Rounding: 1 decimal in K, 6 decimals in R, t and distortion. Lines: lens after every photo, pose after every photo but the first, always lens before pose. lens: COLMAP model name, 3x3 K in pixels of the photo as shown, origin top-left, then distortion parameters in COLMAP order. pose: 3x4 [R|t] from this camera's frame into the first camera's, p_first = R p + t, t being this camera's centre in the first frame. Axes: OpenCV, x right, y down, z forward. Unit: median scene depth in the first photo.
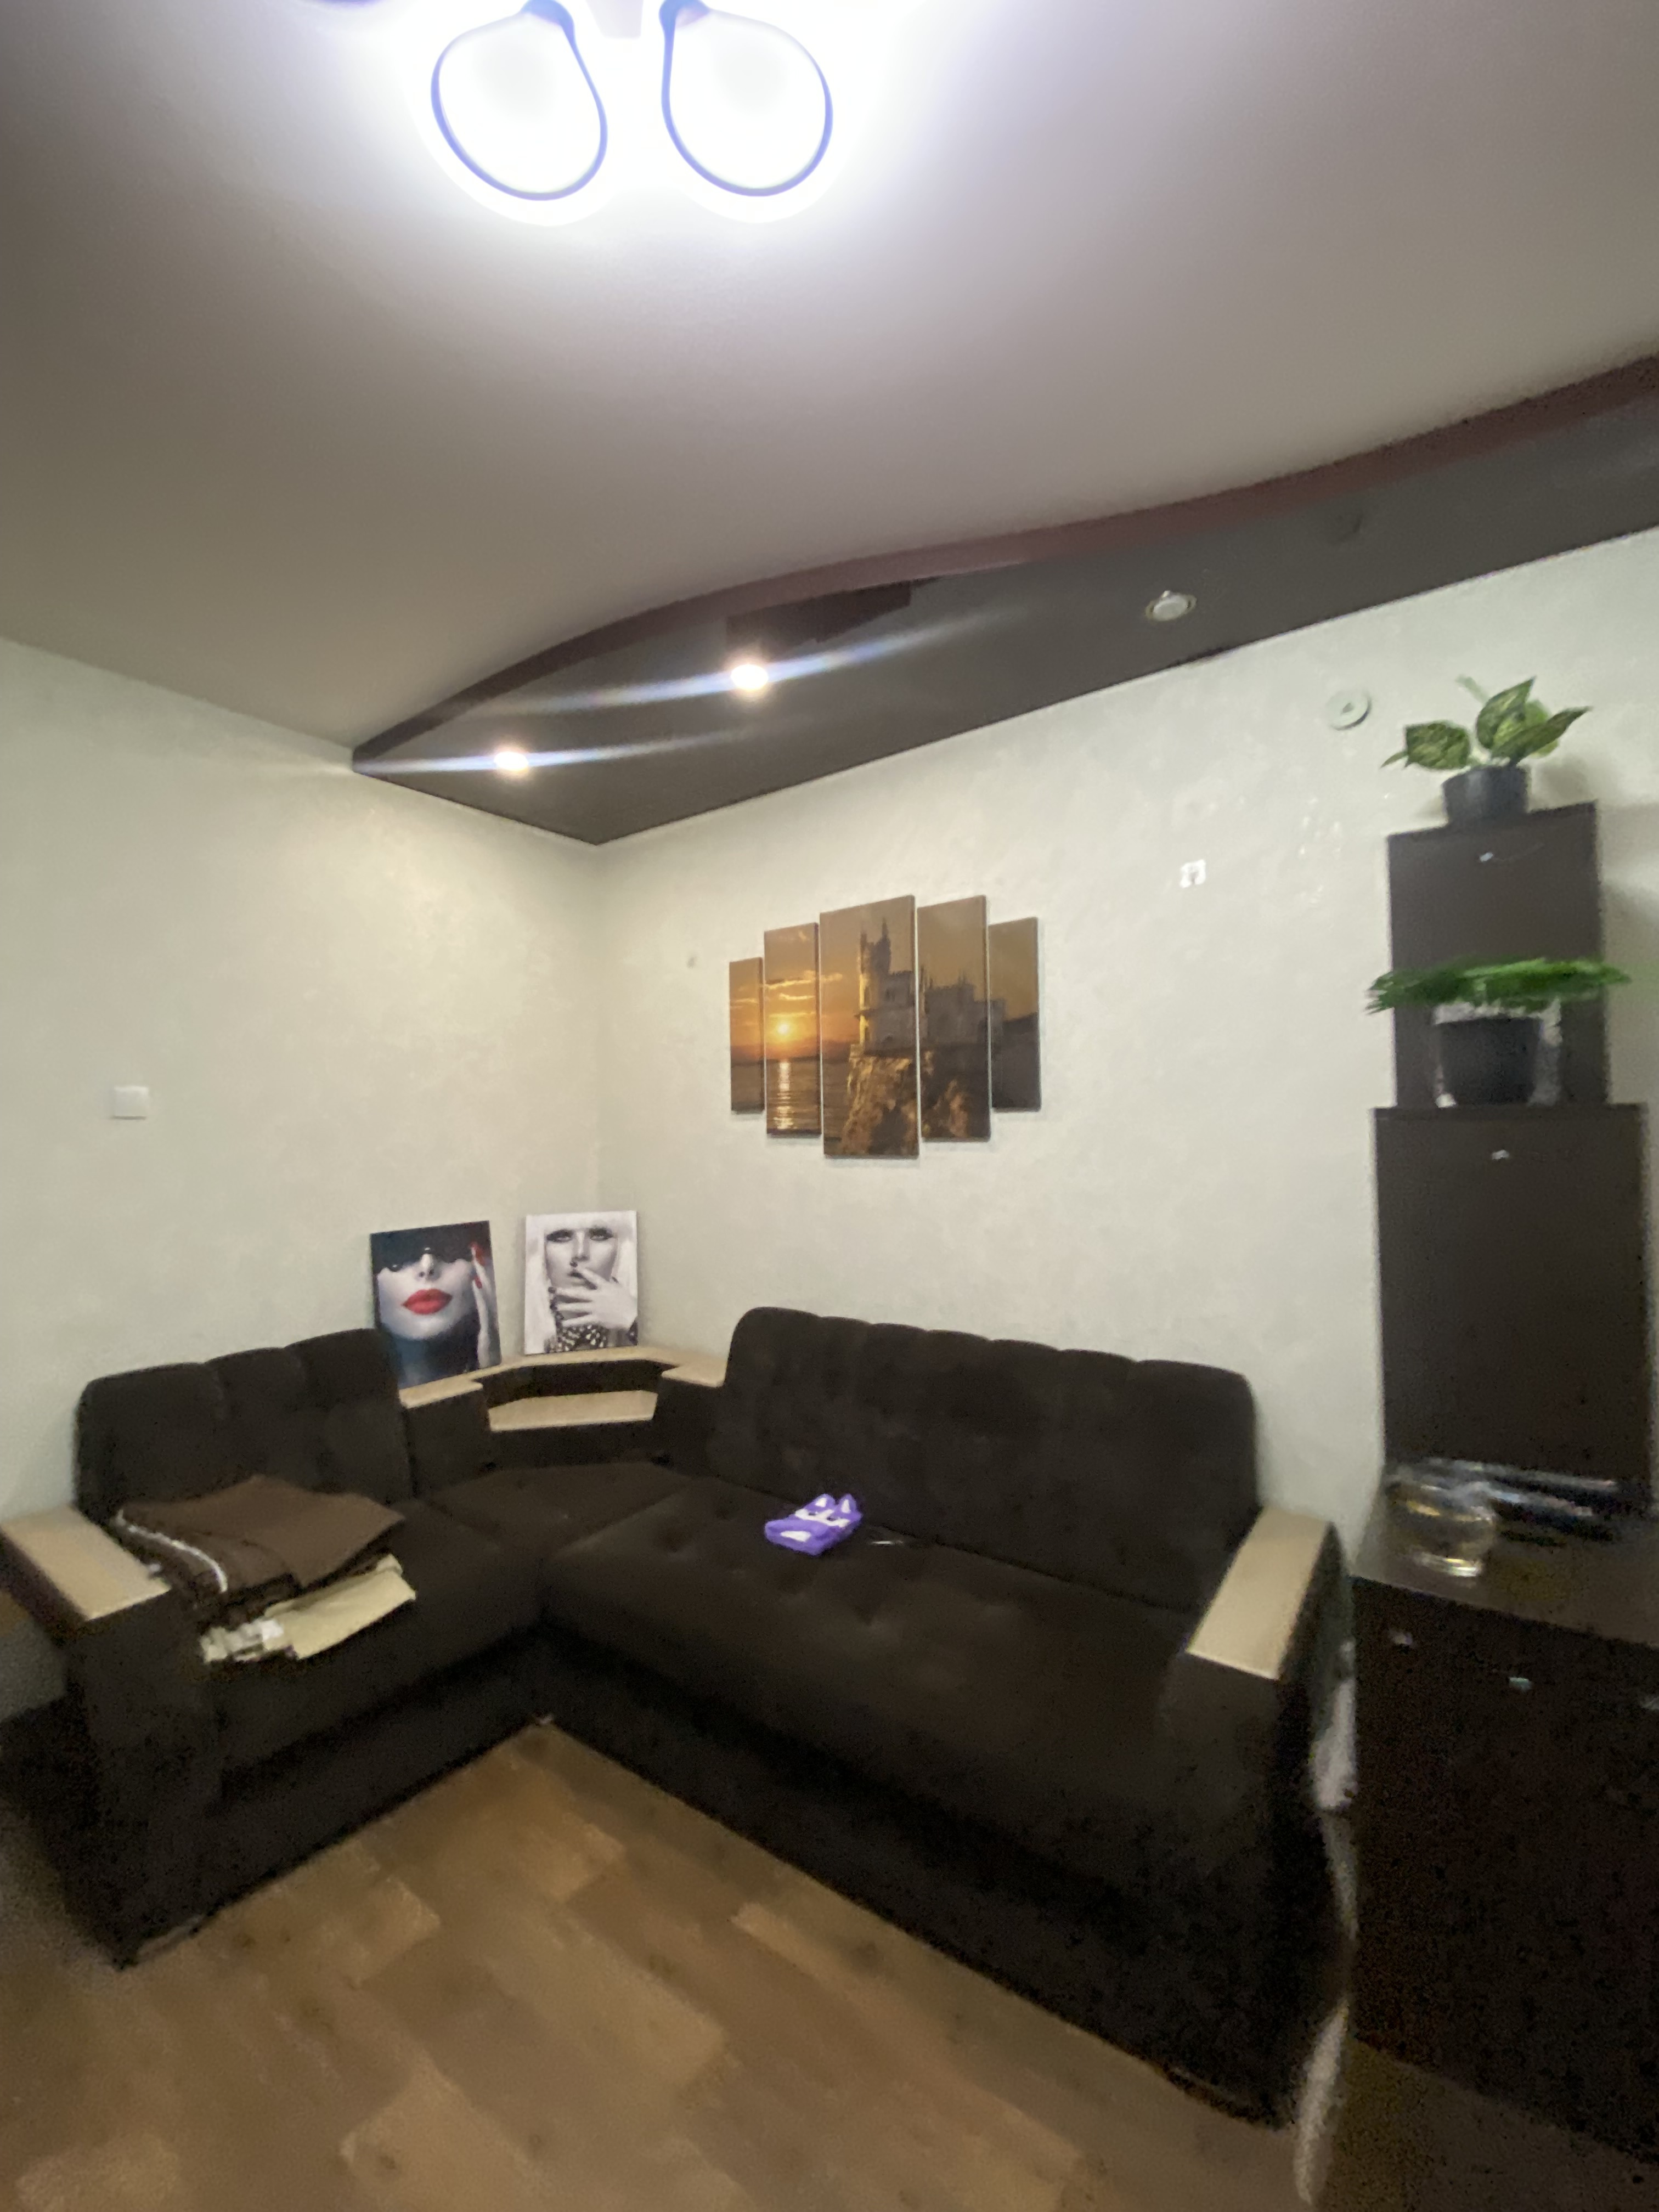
lens RADIAL K [[889.0, 0, 826.1], [0, 889.0, 1094.7], [0, 0, 1]] dist [0.015572, -0.018086]
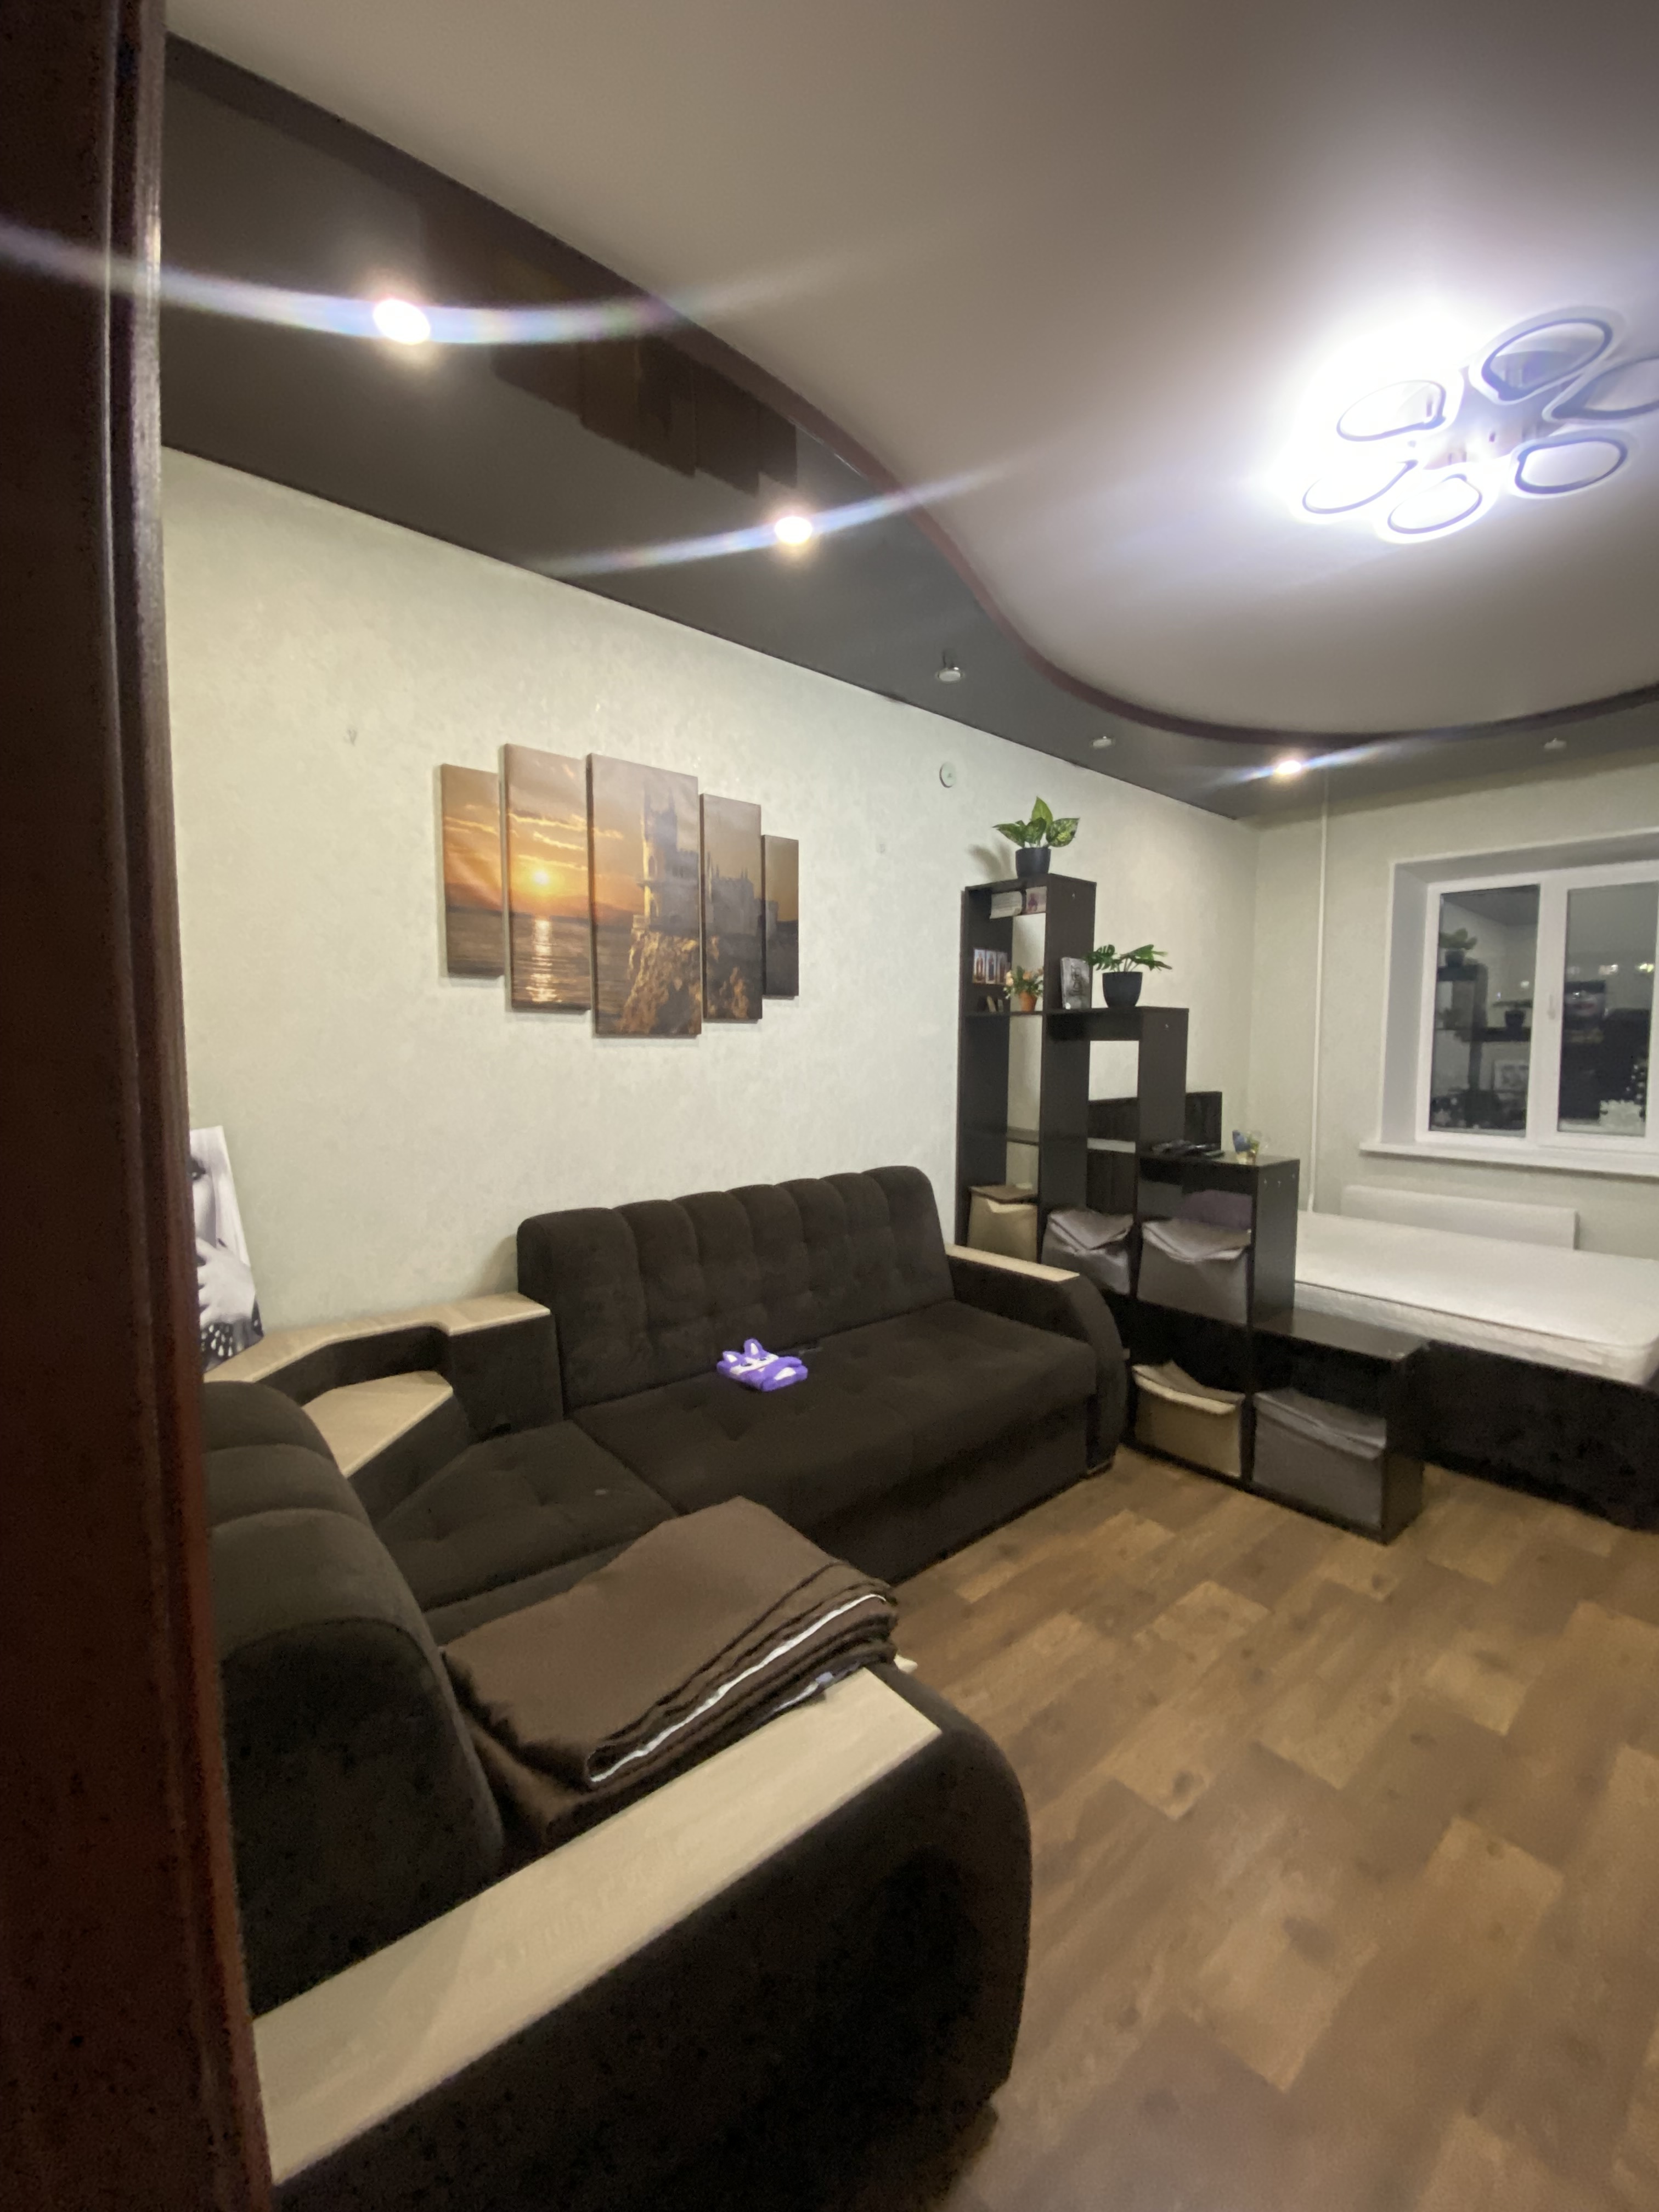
lens RADIAL K [[889.0, 0, 832.3], [0, 889.0, 1105.9], [0, 0, 1]] dist [0.015572, -0.018086]
pose [[0.231594, -0.057441, 0.971115, -0.919366], [-0.050154, 0.996223, 0.070887, 0.072602], [-0.971519, -0.065123, 0.227838, 0.623125]]
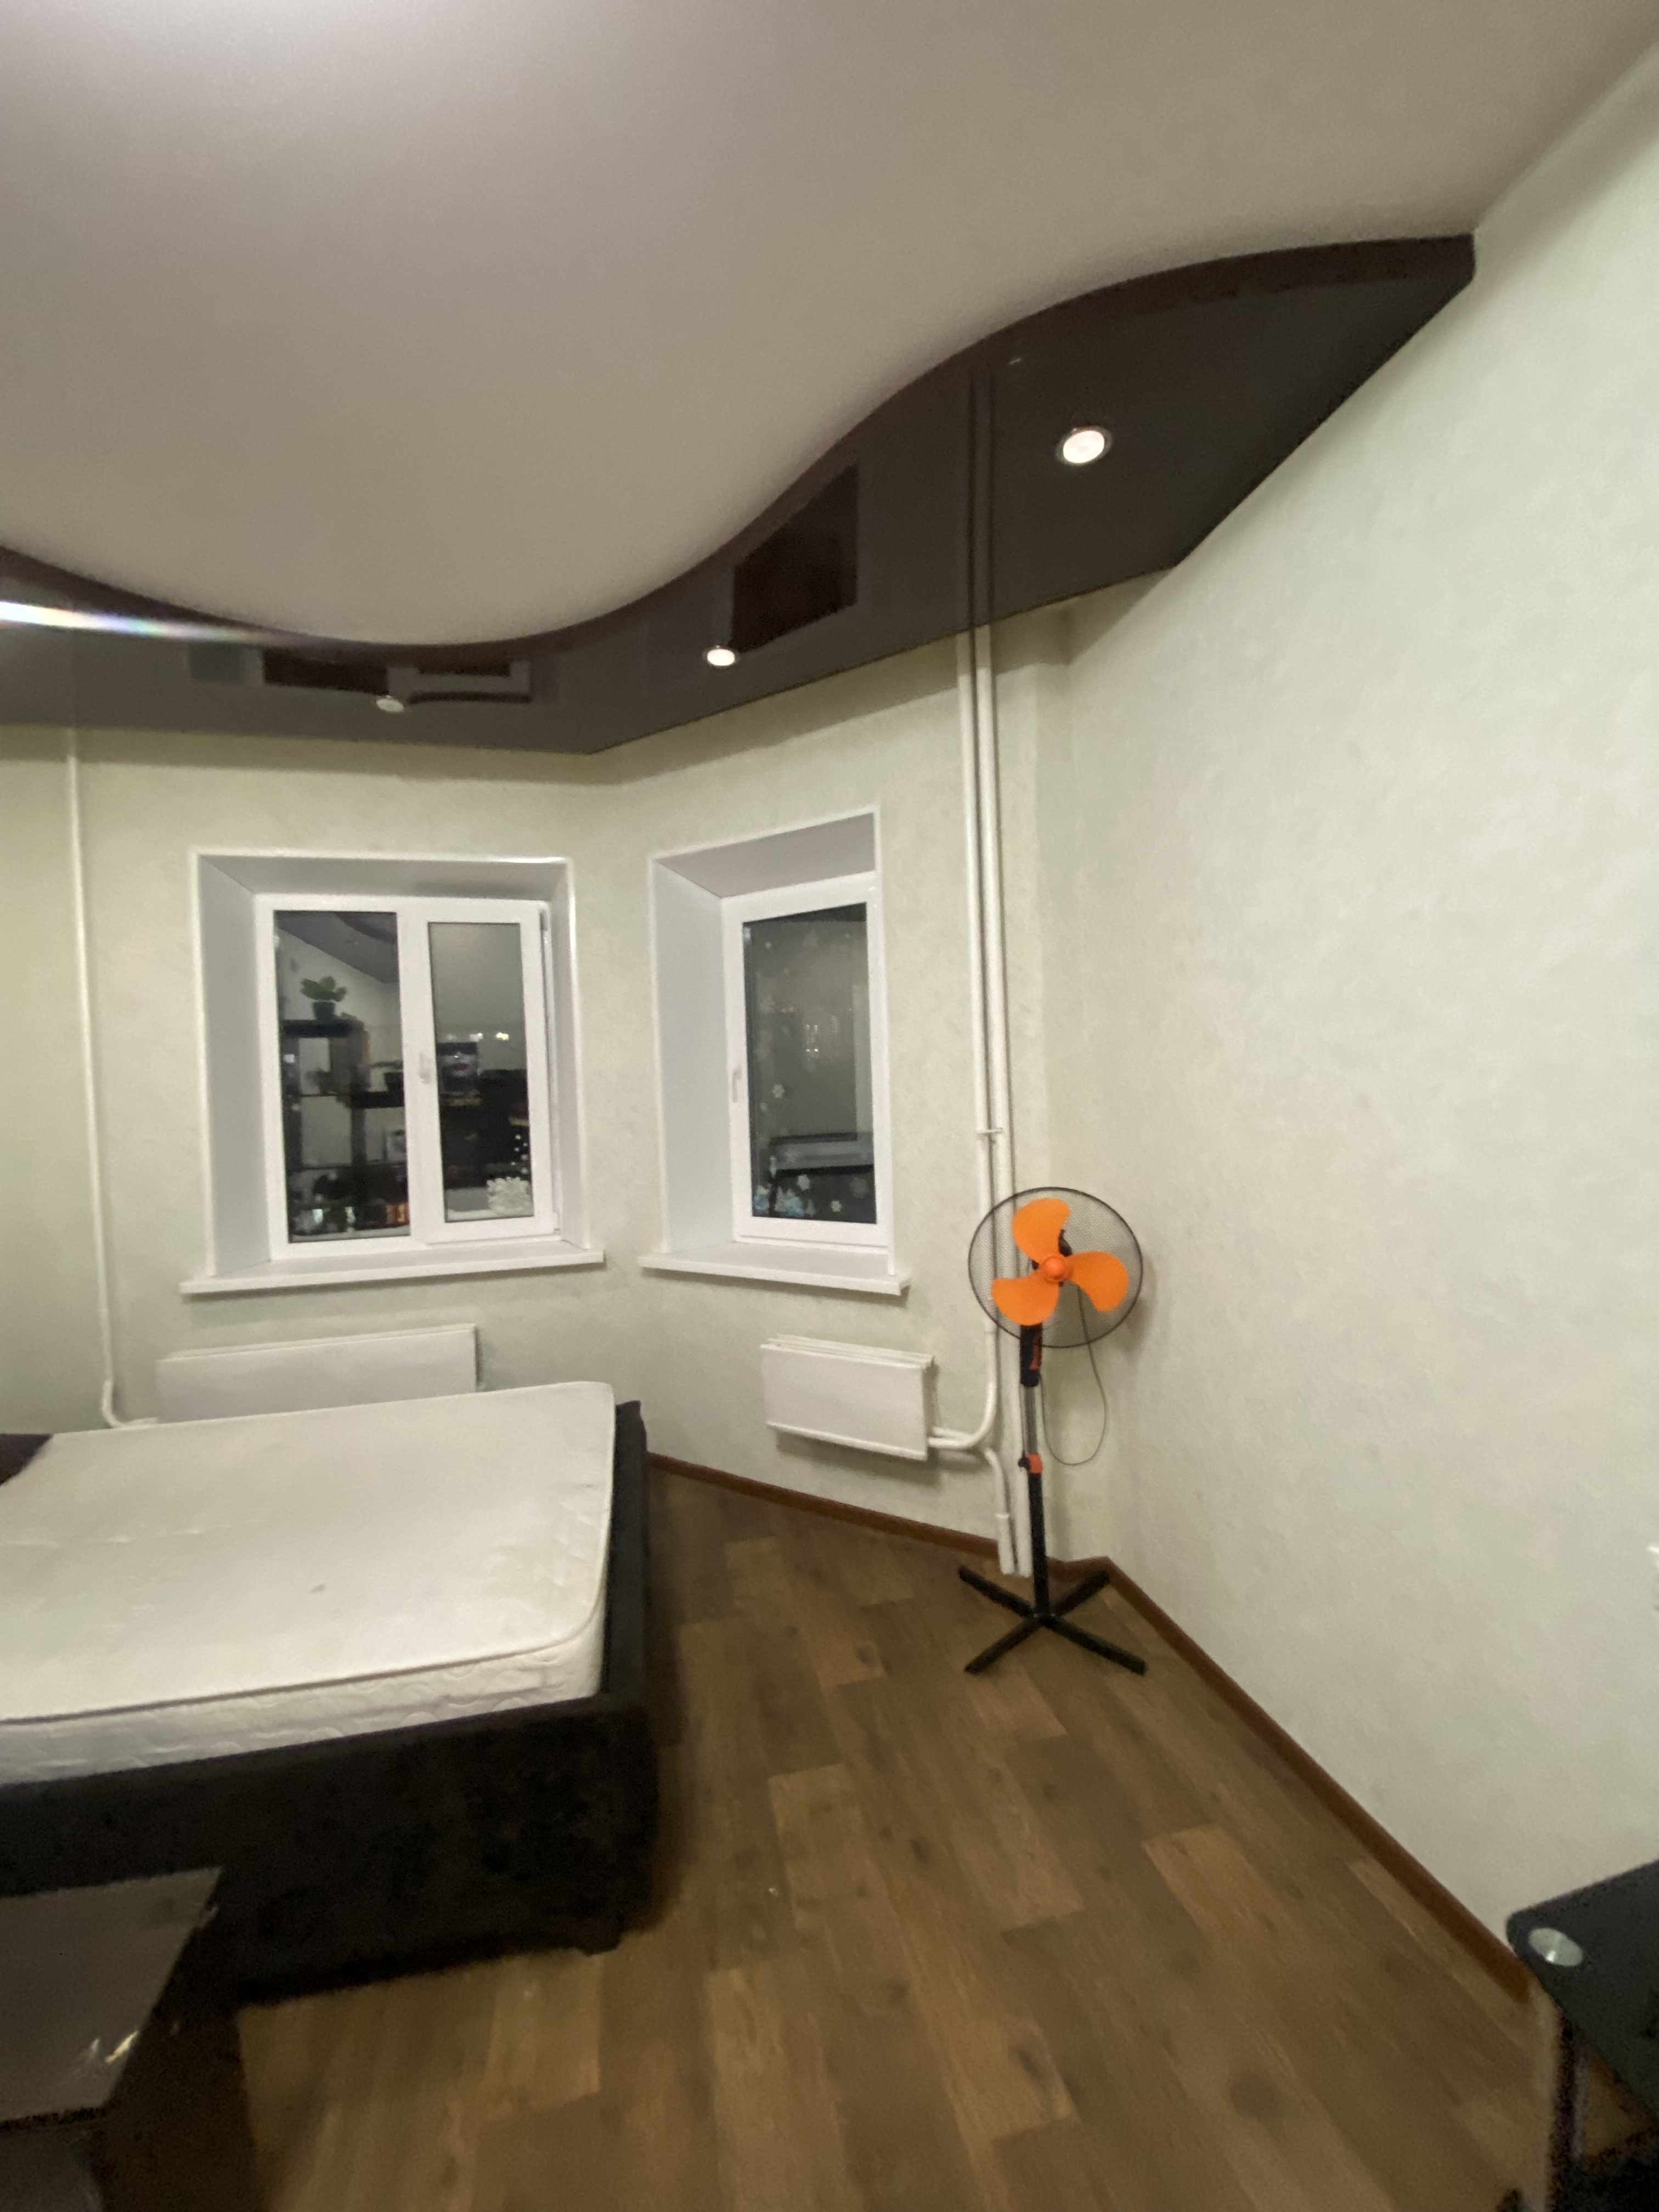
lens RADIAL K [[889.0, 0, 841.8], [0, 889.0, 1100.1], [0, 0, 1]] dist [0.015572, -0.018086]
pose [[-0.762504, 0.028831, 0.646341, -0.181448], [0.015747, 0.999538, -0.026008, 0.024343], [-0.646792, -0.009653, -0.762605, 0.253719]]
